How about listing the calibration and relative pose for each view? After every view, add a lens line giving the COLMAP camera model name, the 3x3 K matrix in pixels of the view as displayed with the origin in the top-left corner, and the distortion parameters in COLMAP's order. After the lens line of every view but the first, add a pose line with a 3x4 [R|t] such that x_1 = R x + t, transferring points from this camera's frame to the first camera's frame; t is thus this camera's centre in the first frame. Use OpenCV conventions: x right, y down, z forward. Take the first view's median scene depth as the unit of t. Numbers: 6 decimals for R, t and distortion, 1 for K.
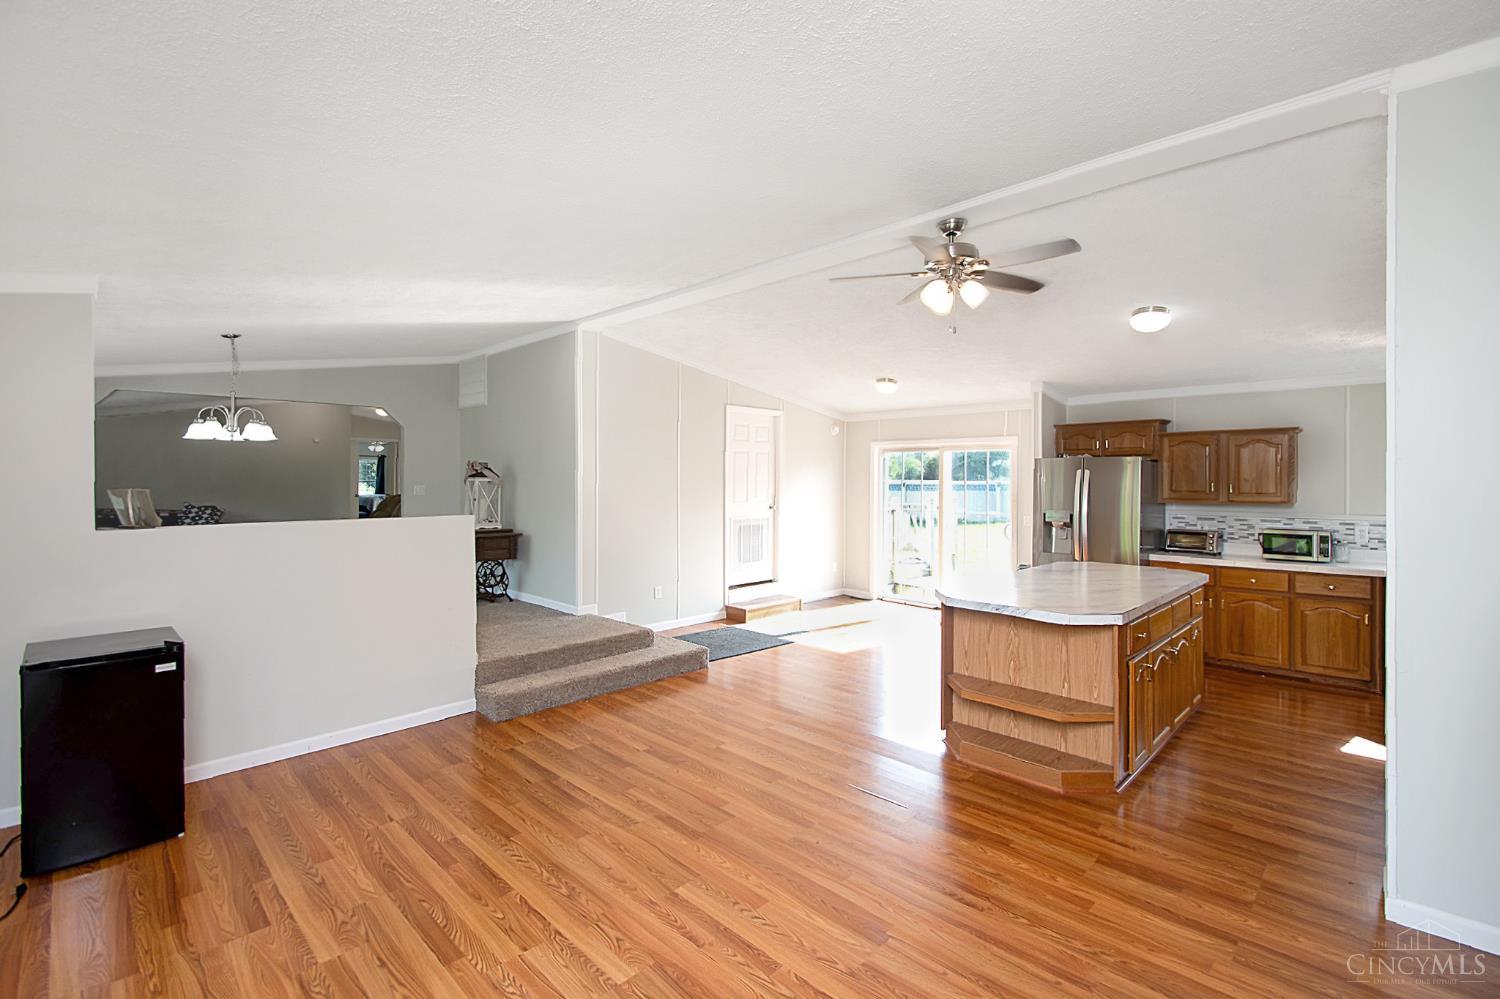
lens RADIAL K [[679.3, 0, 757.4], [0, 679.3, 465.6], [0, 0, 1]] dist [0.000211, -0.000261]
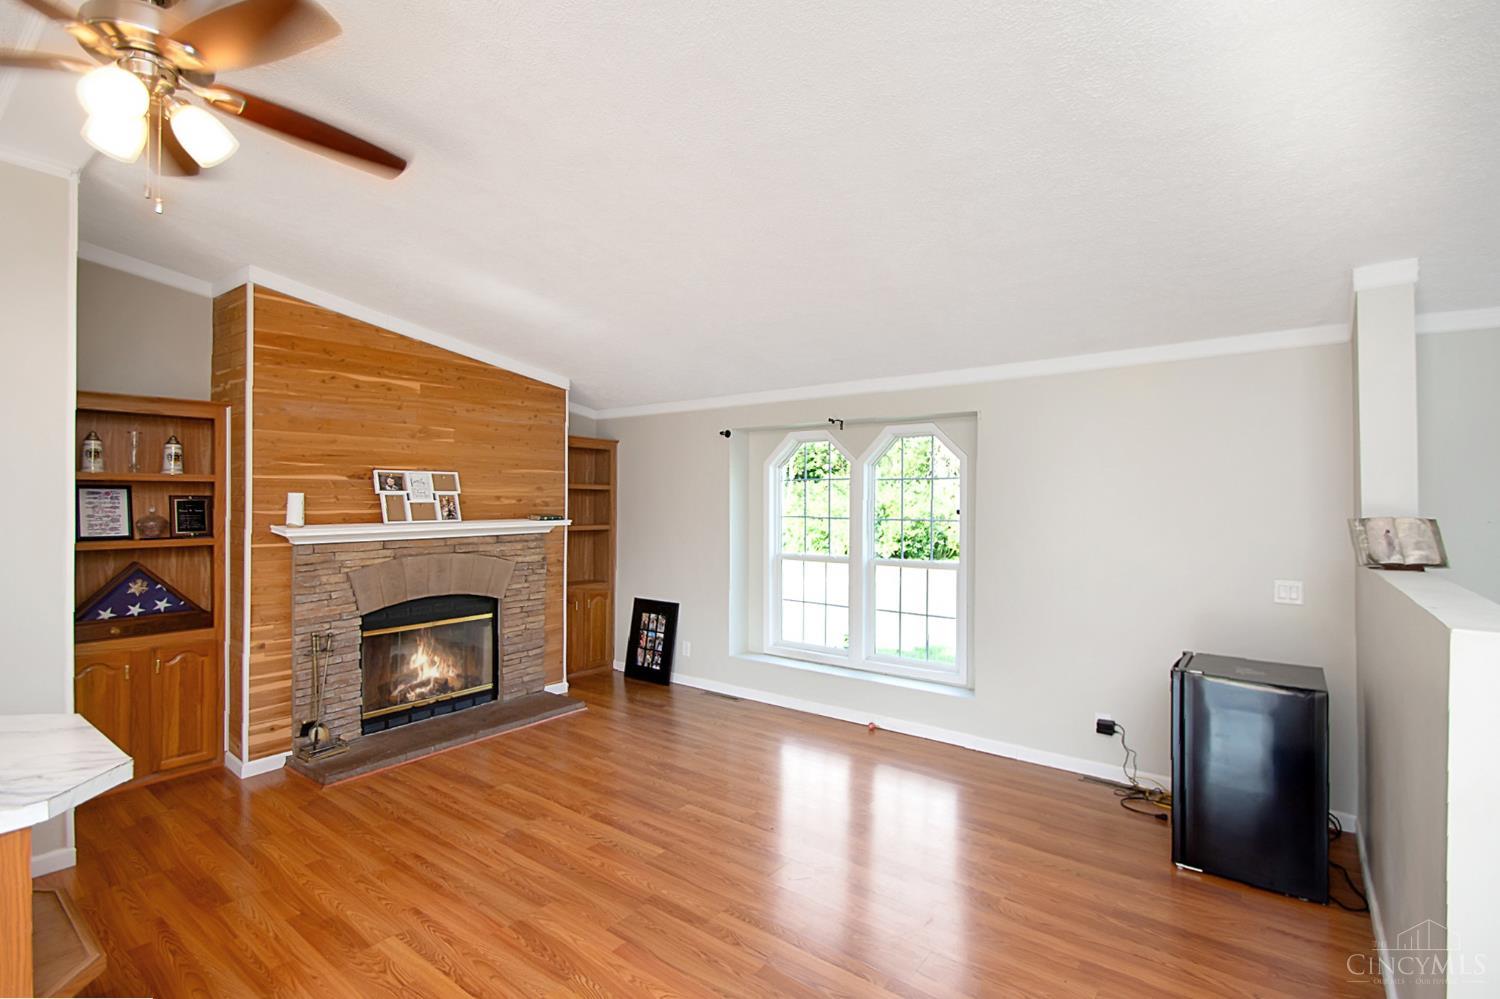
lens RADIAL K [[691.0, 0, 750.0], [0, 691.0, 499.5], [0, 0, 1]] dist [-0.001124, 0.000115]
pose [[-0.993333, -0.003434, -0.115231, -0.087717], [-0.001331, 0.999831, -0.018317, 0.021546], [0.115275, -0.018042, -0.993170, 1.543165]]
